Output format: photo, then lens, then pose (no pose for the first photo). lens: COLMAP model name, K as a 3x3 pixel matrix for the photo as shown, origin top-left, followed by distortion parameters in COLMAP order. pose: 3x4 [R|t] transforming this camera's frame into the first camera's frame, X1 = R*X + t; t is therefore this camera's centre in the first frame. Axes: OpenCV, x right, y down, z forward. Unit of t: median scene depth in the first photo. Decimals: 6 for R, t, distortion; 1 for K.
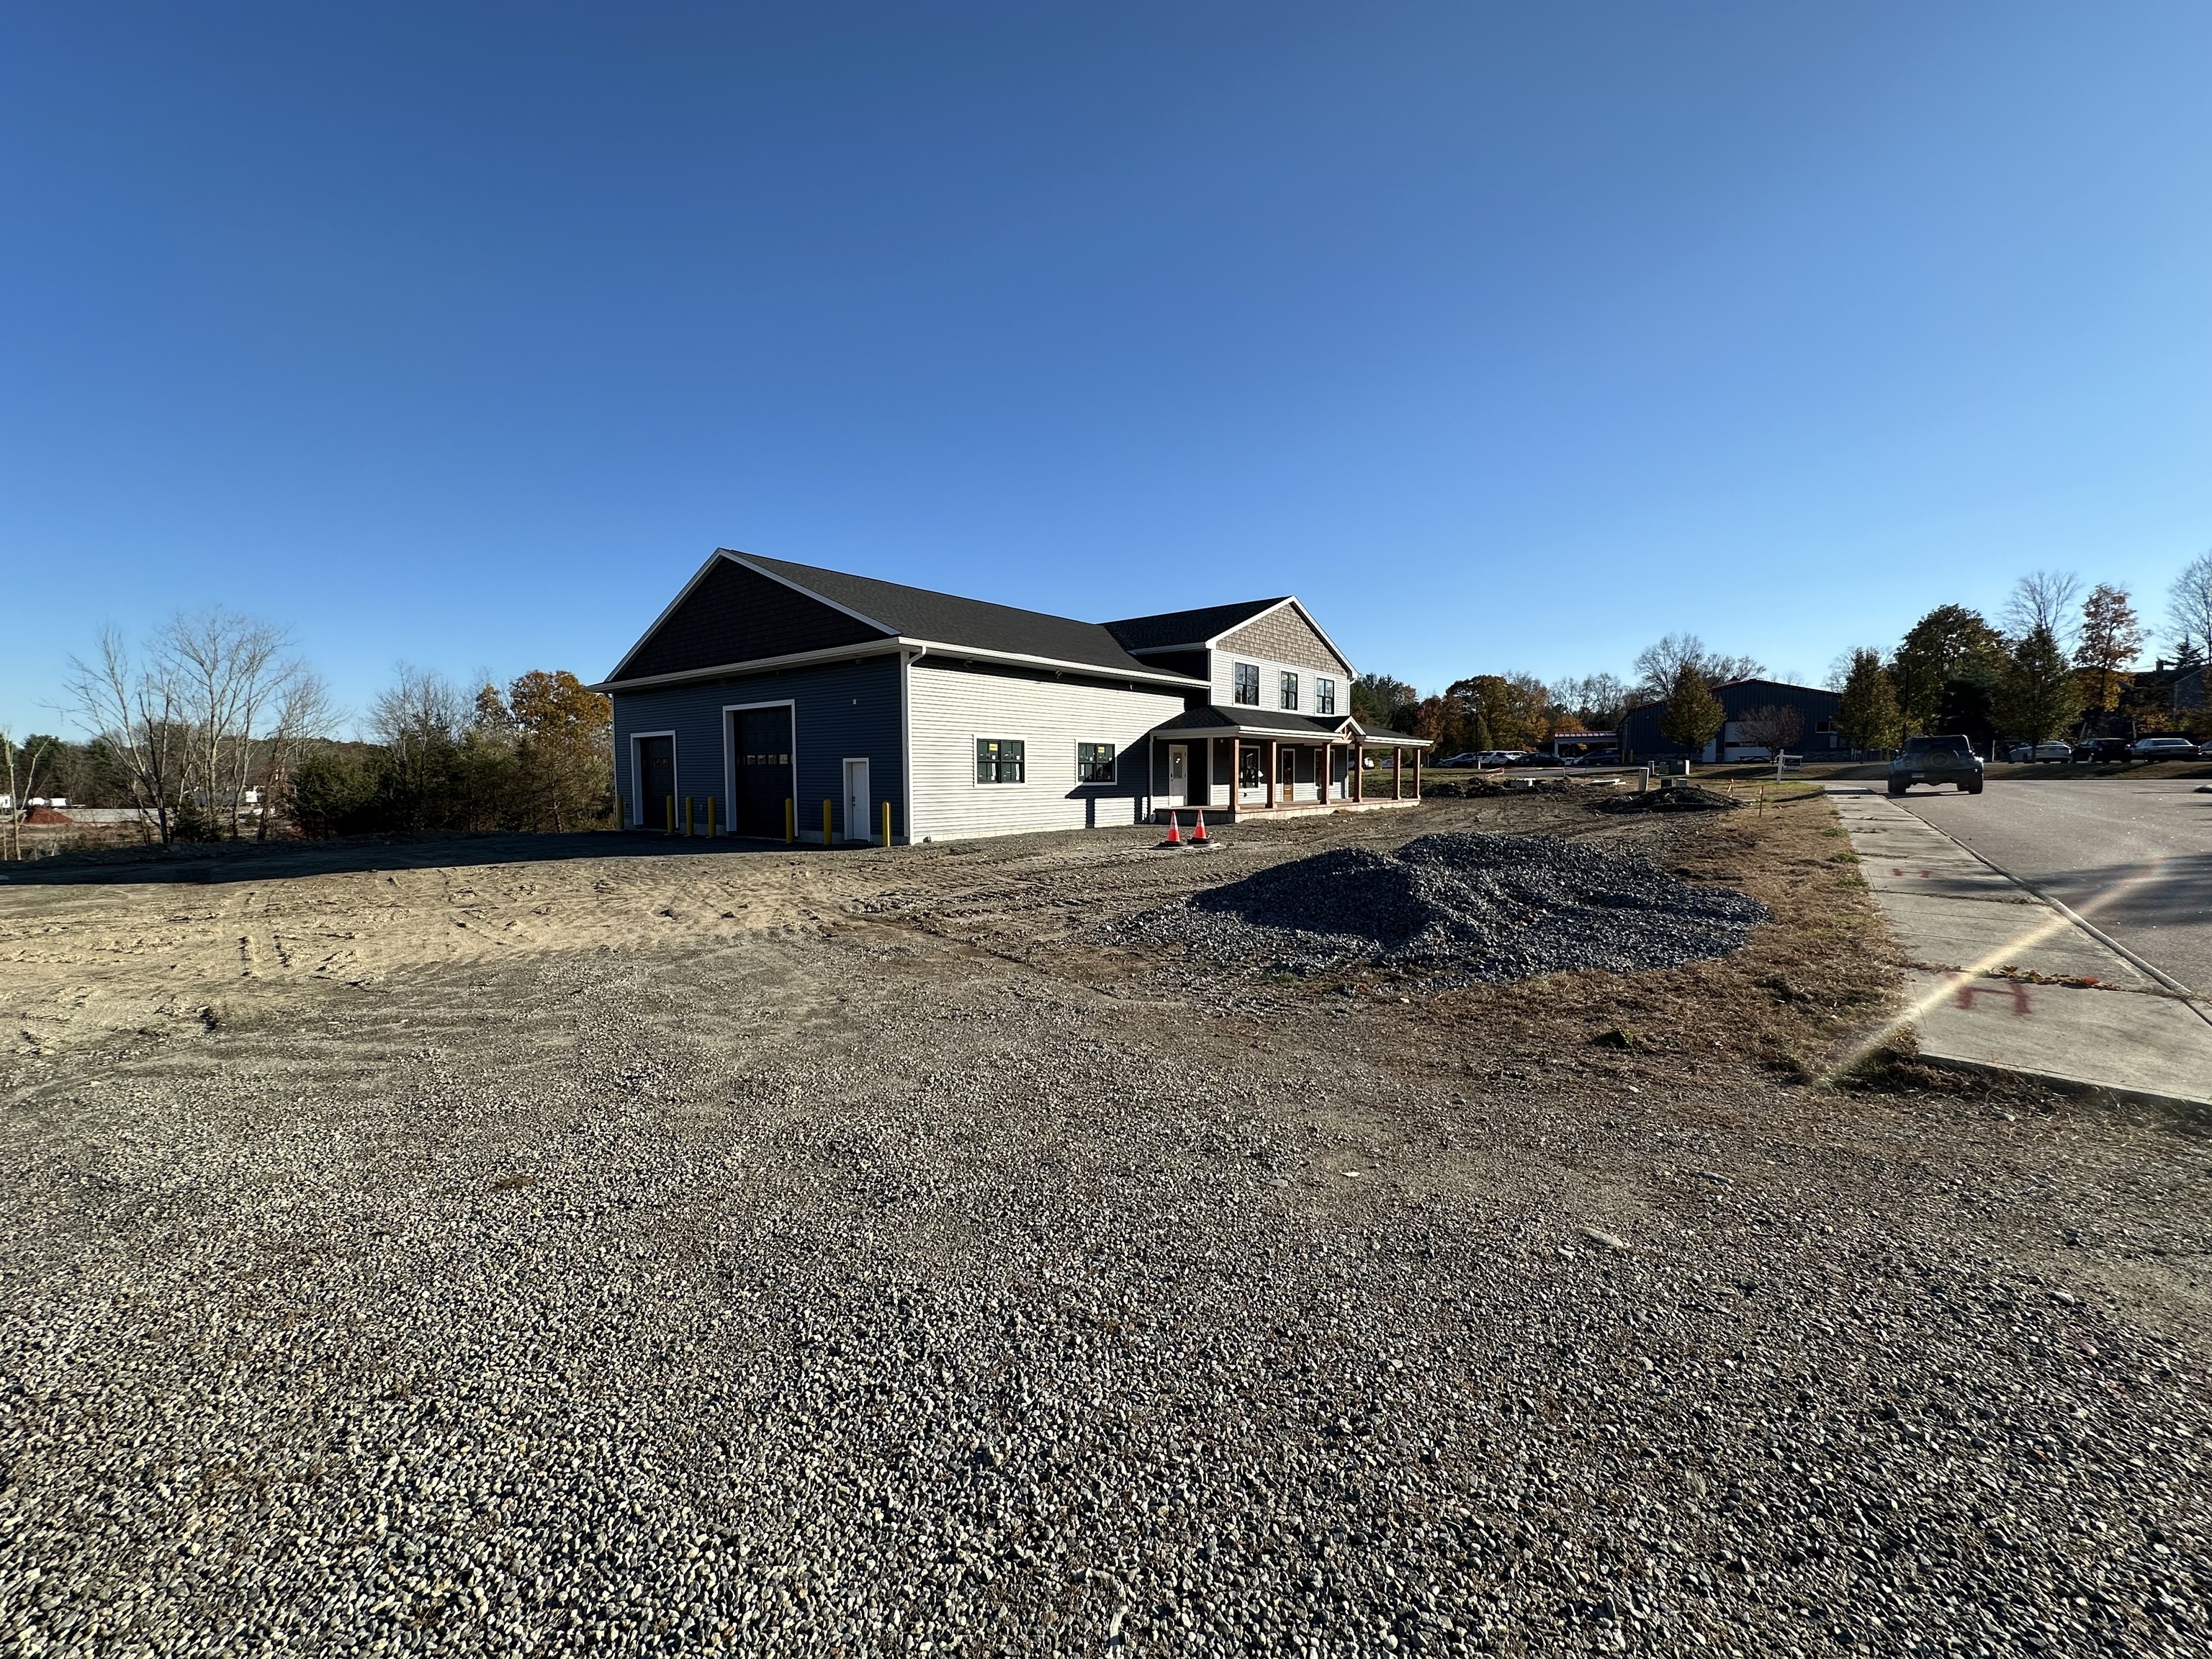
lens RADIAL K [[880.3, 0, 1105.2], [0, 880.3, 829.4], [0, 0, 1]] dist [-0.002552, 0.000841]
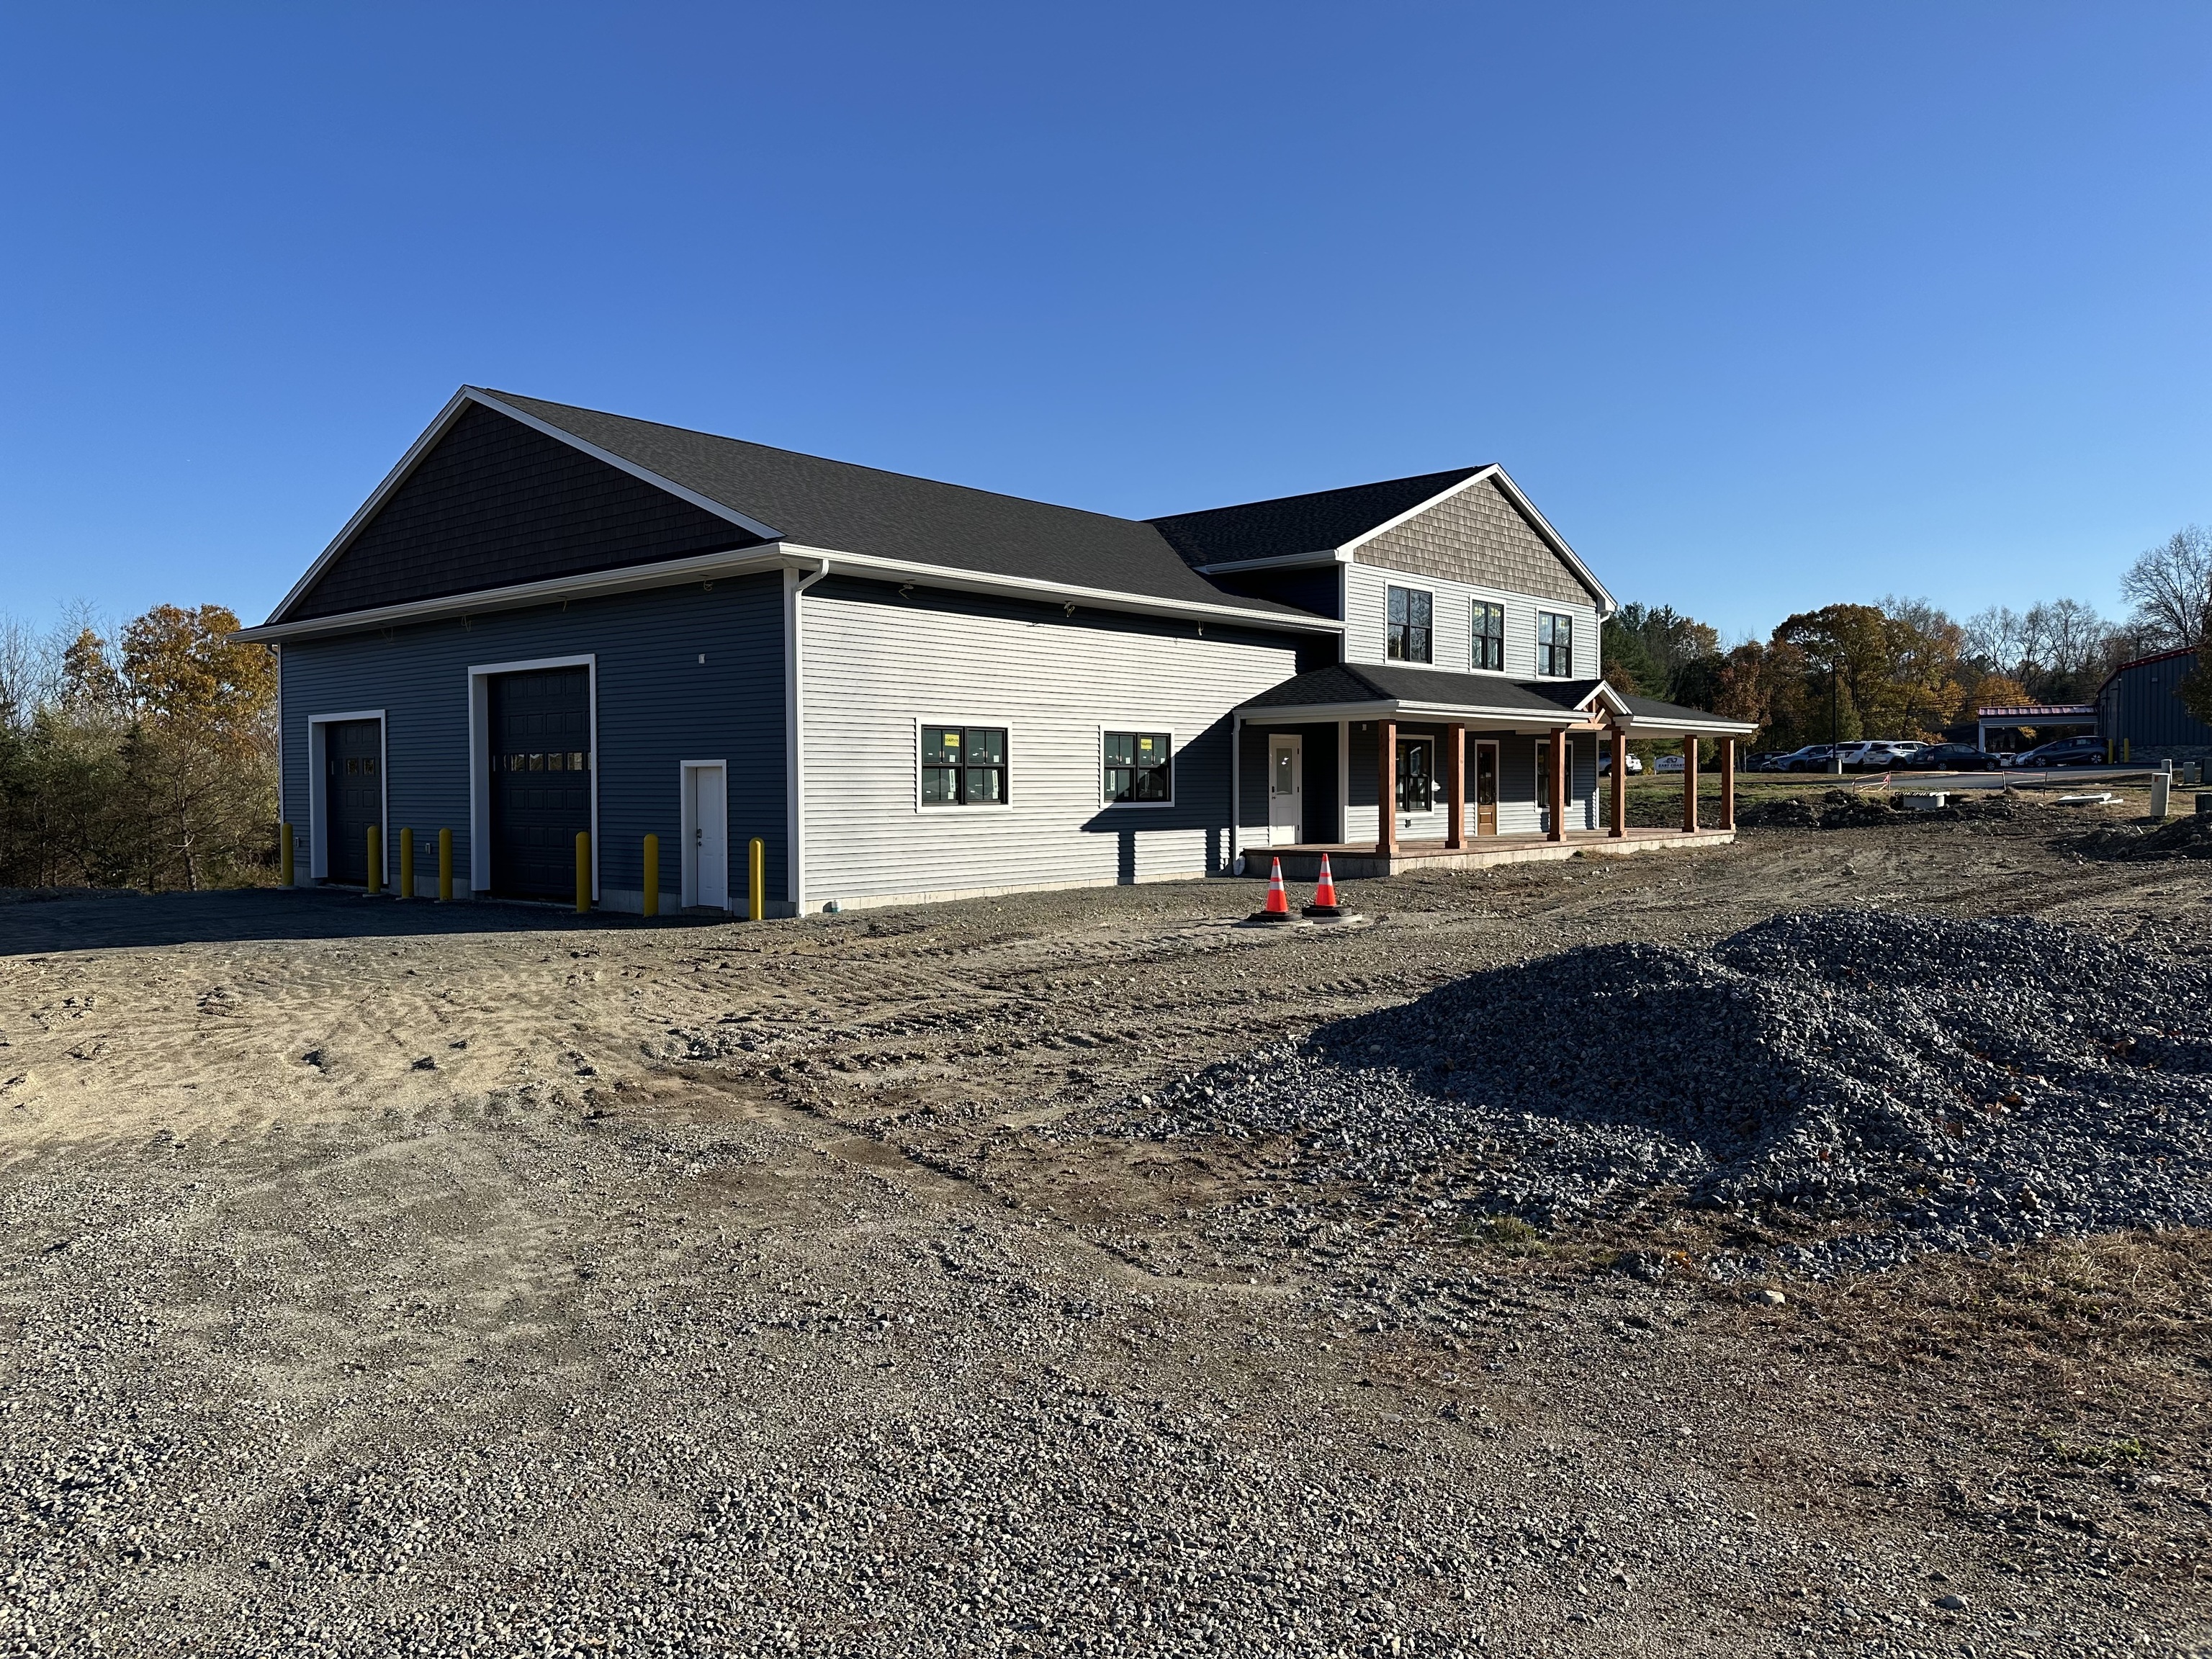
lens RADIAL K [[1536.3, 0, 1097.8], [0, 1536.3, 823.0], [0, 0, 1]] dist [0.089374, -0.128421]
pose [[0.999217, -0.000464, -0.039570, 0.007959], [-0.000998, 0.999318, -0.036905, -0.010529], [0.039560, 0.036916, 0.998535, 0.072015]]
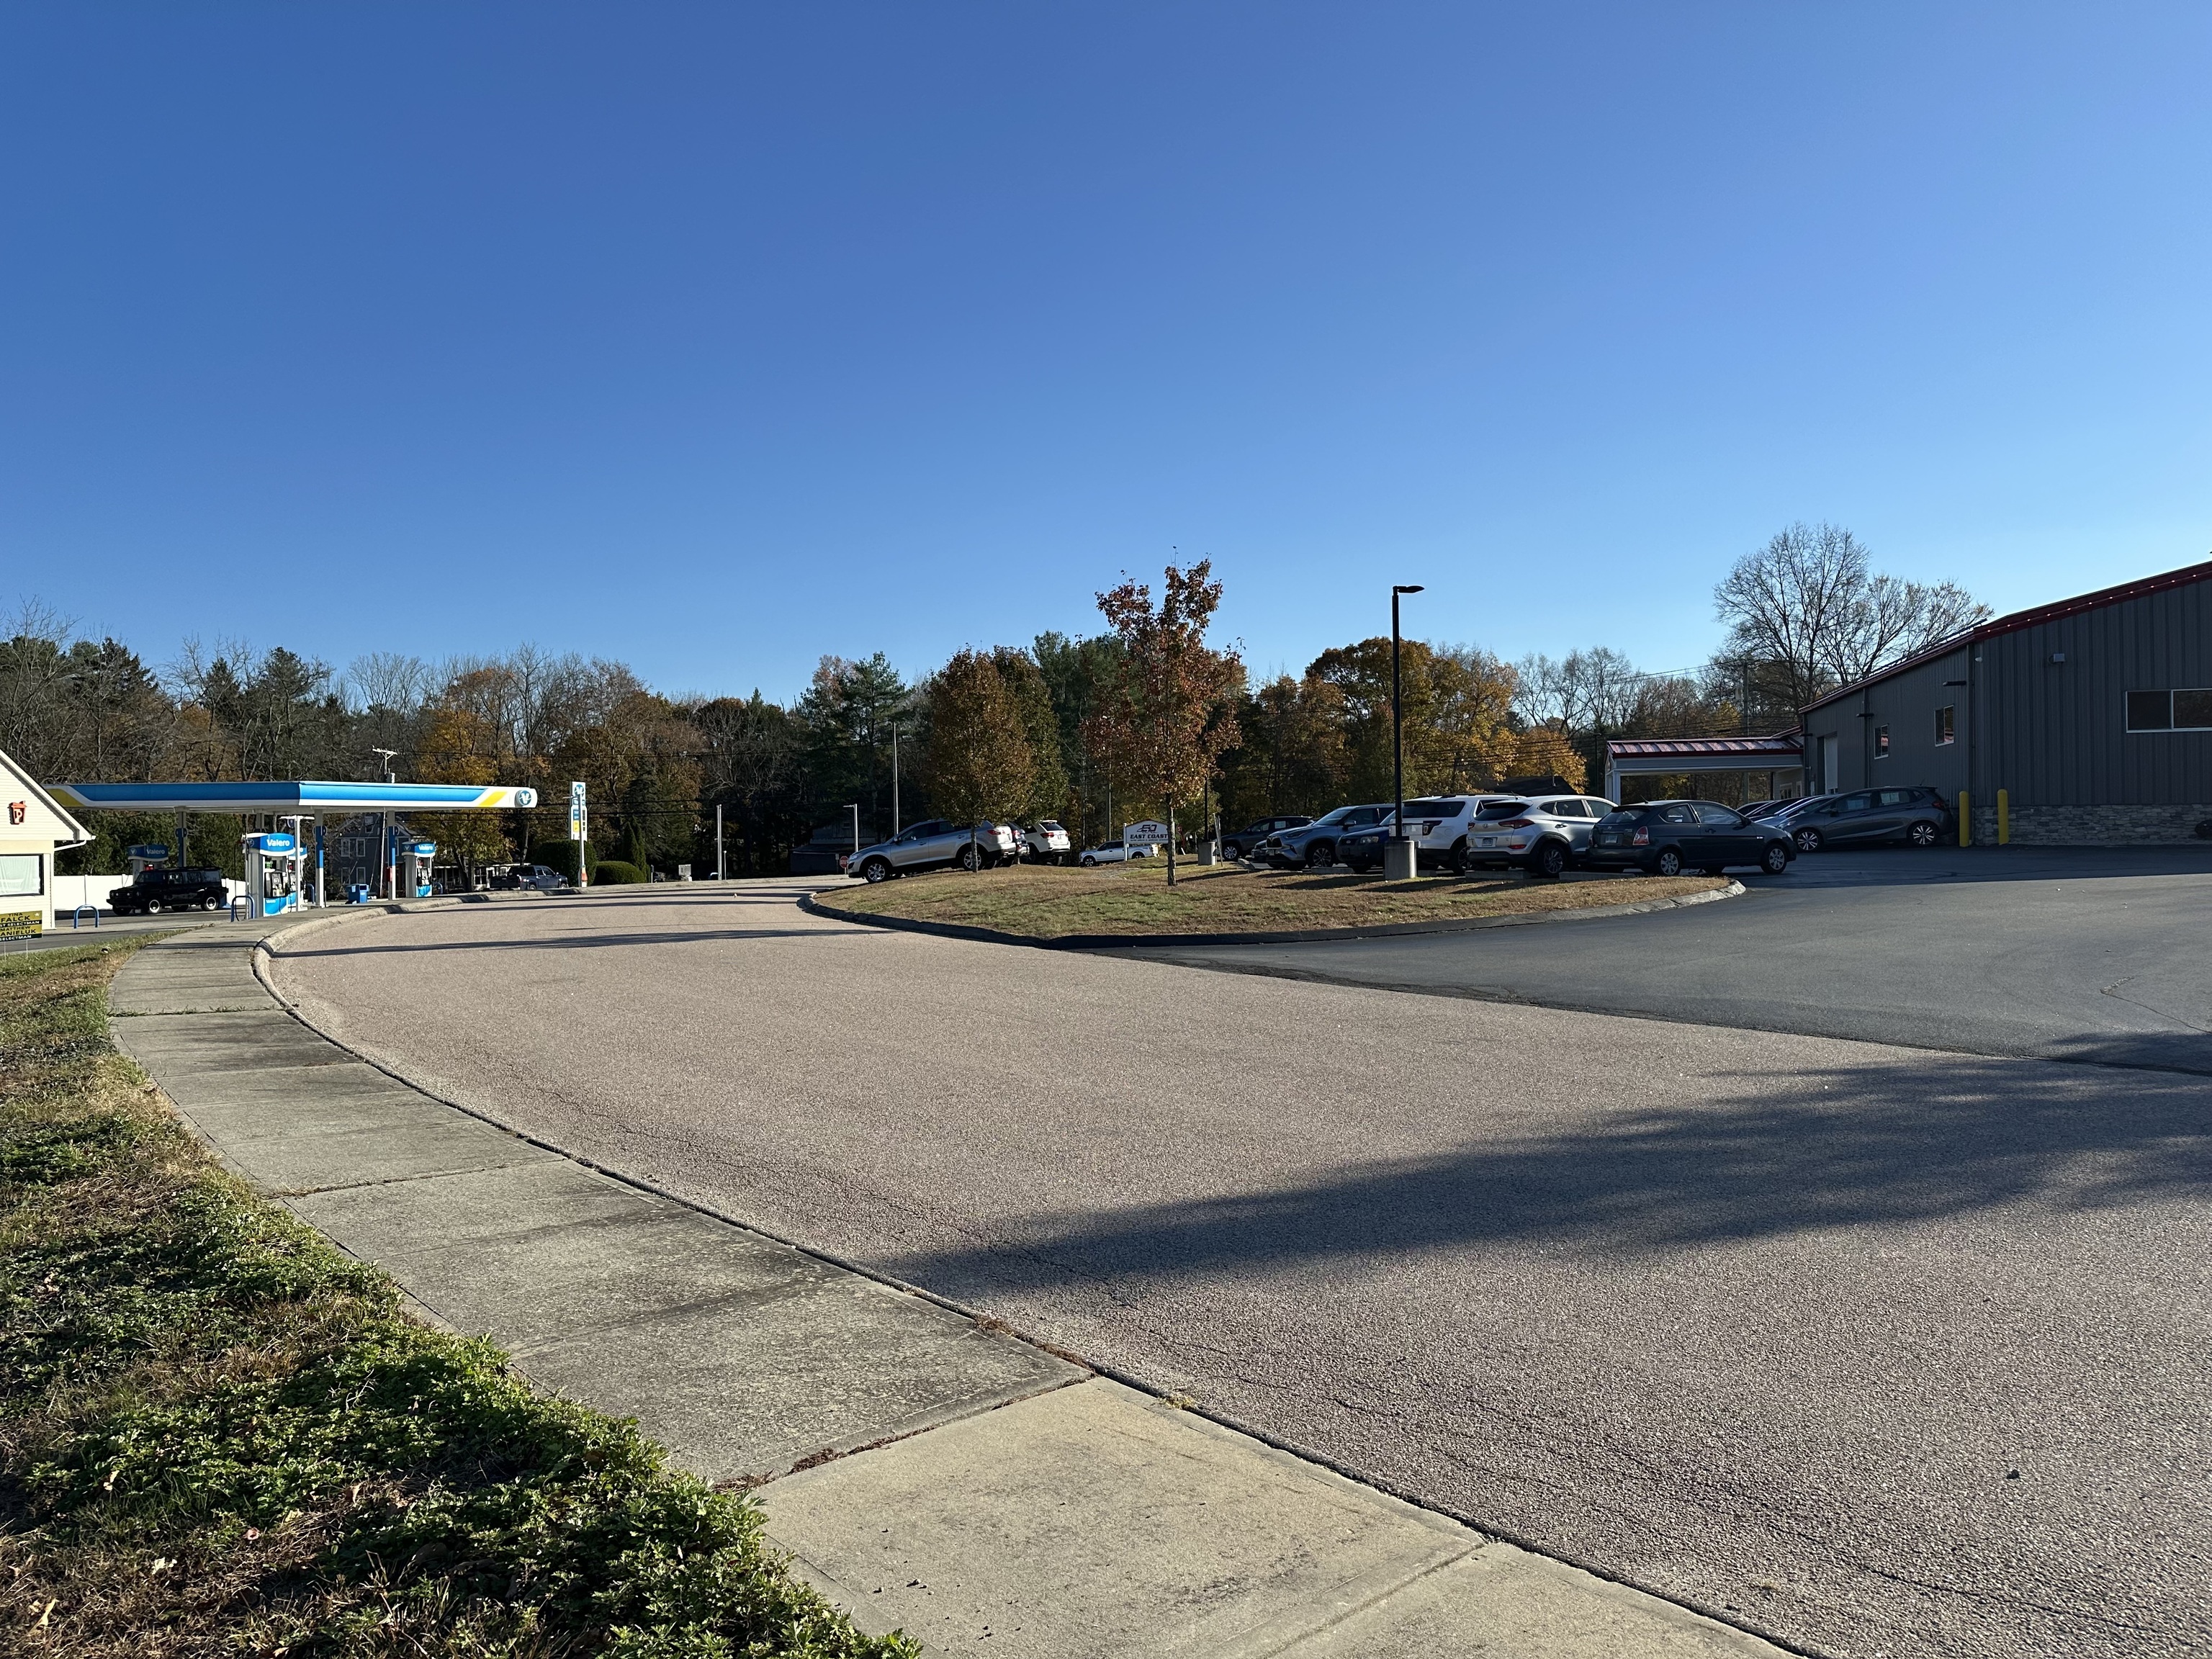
lens RADIAL K [[1536.3, 0, 1097.8], [0, 1536.3, 823.0], [0, 0, 1]] dist [0.089374, -0.128421]
pose [[0.974633, -0.006395, 0.223716, 0.888146], [0.023118, 0.997121, -0.072214, -0.193200], [-0.222610, 0.075554, 0.971975, 2.193234]]
